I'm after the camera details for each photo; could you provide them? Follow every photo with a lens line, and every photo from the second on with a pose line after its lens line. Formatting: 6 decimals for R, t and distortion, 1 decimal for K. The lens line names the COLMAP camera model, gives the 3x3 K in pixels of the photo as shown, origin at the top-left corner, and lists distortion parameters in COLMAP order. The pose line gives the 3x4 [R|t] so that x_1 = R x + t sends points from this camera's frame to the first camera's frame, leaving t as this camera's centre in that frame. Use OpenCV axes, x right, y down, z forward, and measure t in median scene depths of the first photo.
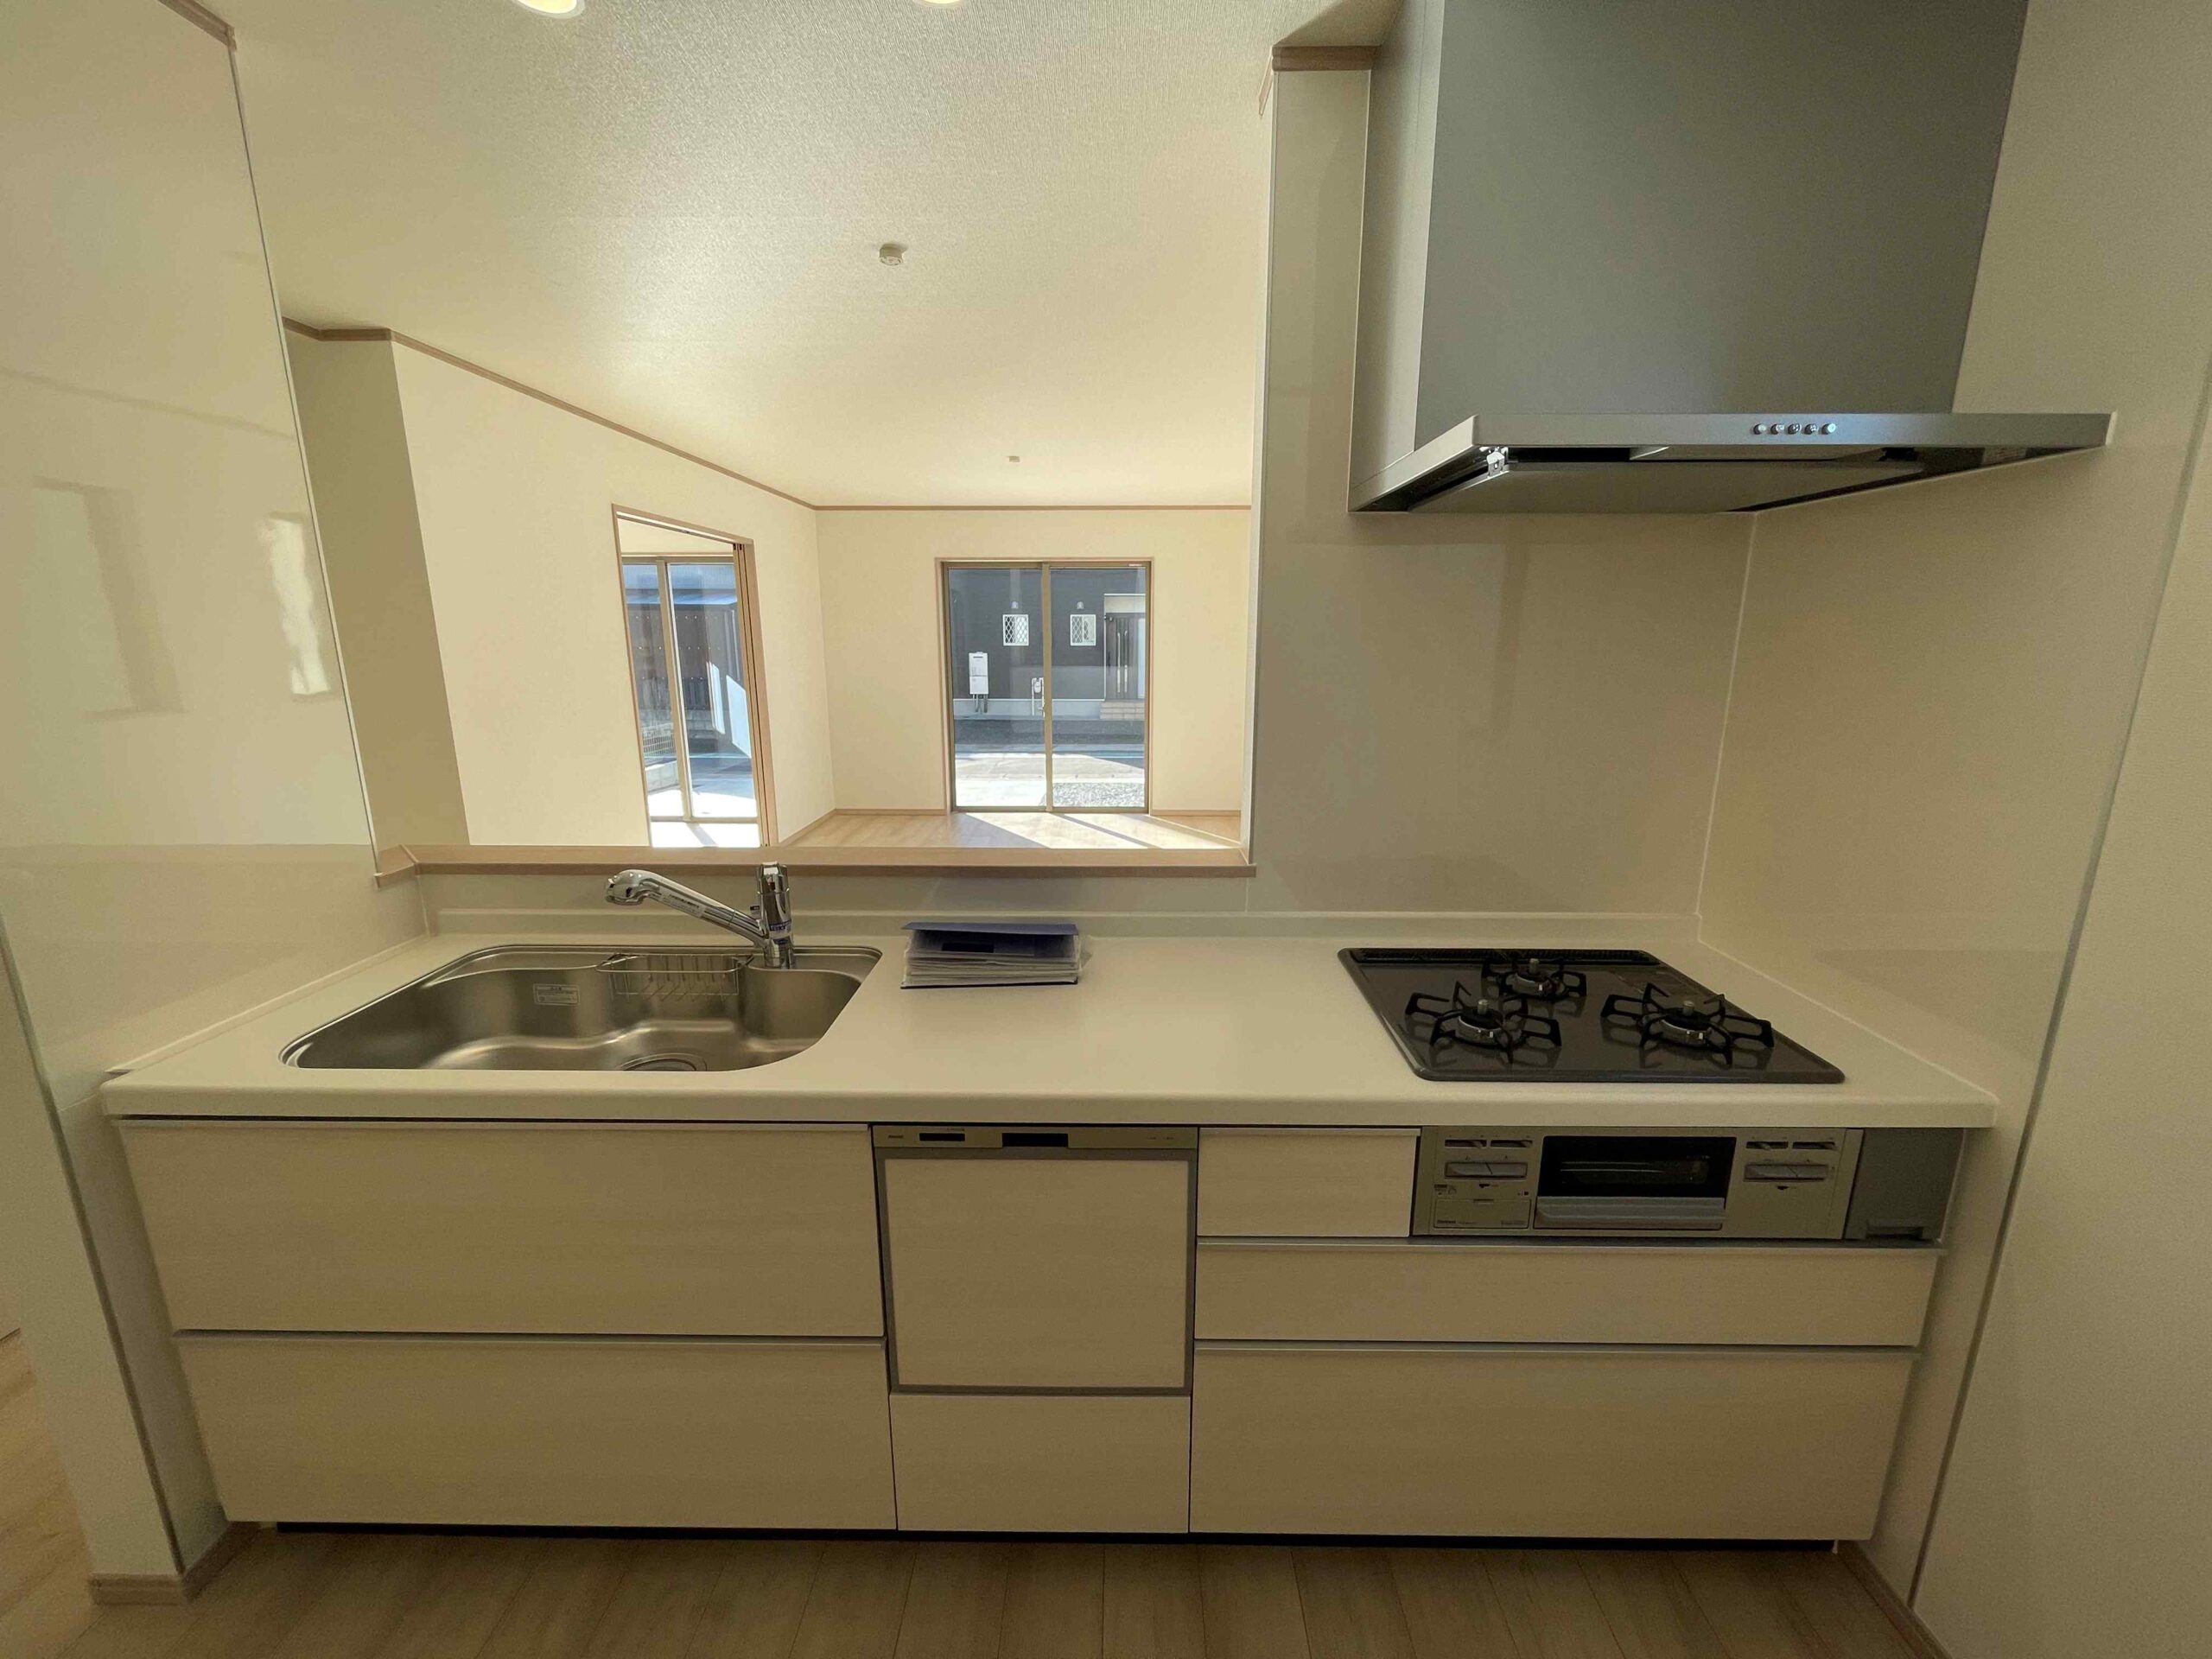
lens RADIAL K [[904.1, 0, 1108.5], [0, 904.1, 836.4], [0, 0, 1]] dist [0.010666, 0.001034]
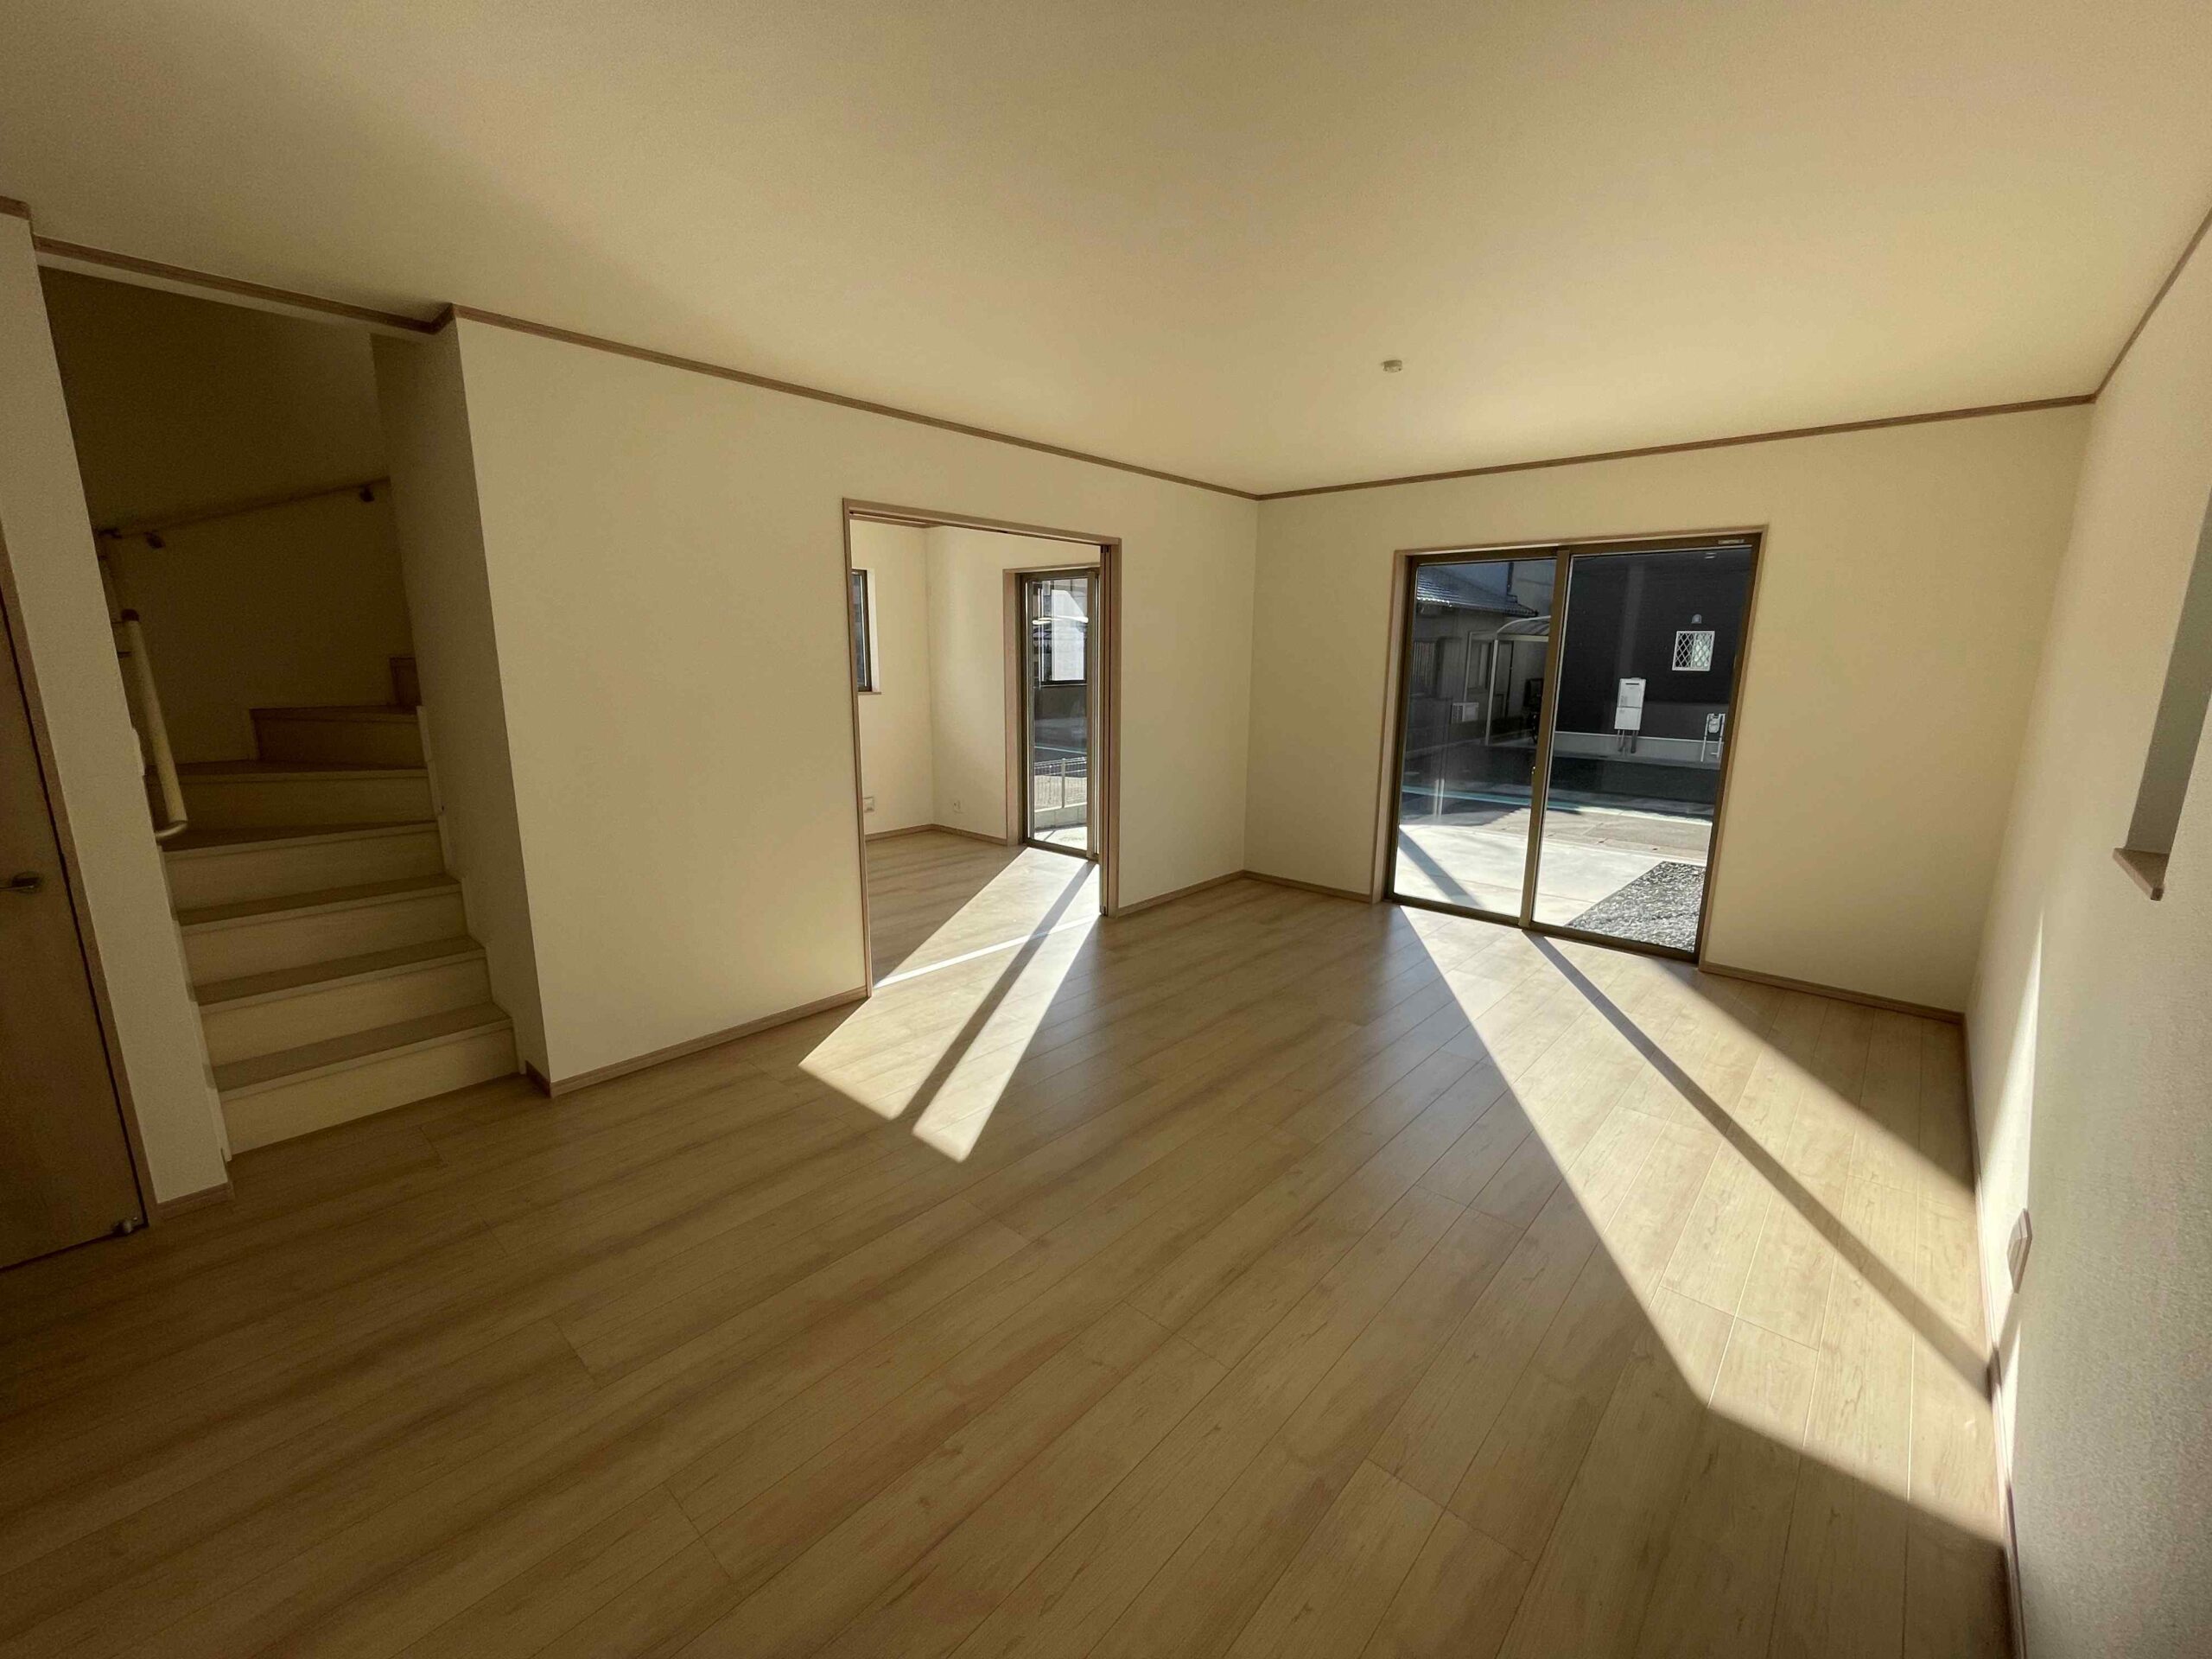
lens RADIAL K [[904.1, 0, 1105.6], [0, 904.1, 827.7], [0, 0, 1]] dist [0.010666, 0.001034]
pose [[0.753663, 0.133005, -0.643662, 0.039964], [-0.152128, 0.988018, 0.026037, -0.023324], [0.639413, 0.078296, 0.764867, 0.100633]]
